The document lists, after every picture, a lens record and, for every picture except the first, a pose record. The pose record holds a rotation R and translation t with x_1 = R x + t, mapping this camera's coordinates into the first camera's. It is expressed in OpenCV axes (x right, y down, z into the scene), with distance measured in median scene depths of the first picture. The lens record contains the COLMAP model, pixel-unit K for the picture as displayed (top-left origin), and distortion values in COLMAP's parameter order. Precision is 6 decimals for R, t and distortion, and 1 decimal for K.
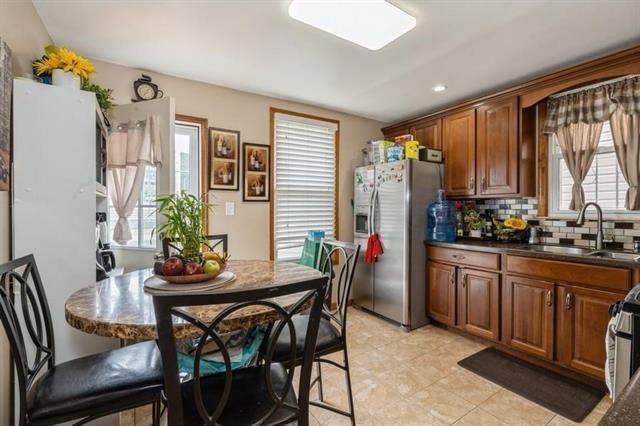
lens RADIAL K [[287.9, 0, 319.1], [0, 287.9, 210.3], [0, 0, 1]] dist [-0.005757, 0.001438]
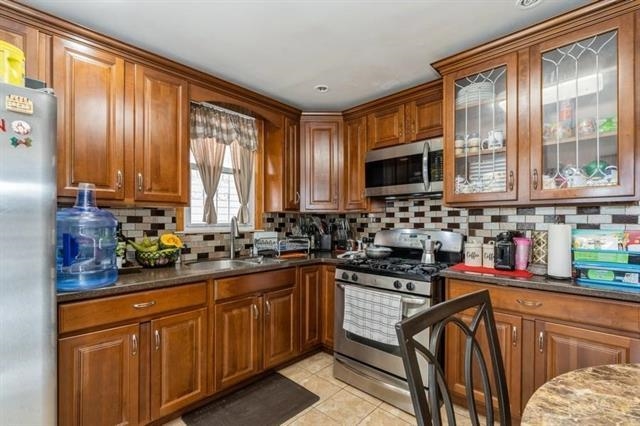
lens RADIAL K [[287.9, 0, 324.5], [0, 287.9, 224.0], [0, 0, 1]] dist [-0.005757, 0.001438]
pose [[-0.223176, -0.000893, 0.974778, -0.183921], [0.007954, 0.999965, 0.002737, 0.000711], [-0.974746, 0.008364, -0.223161, 0.841611]]
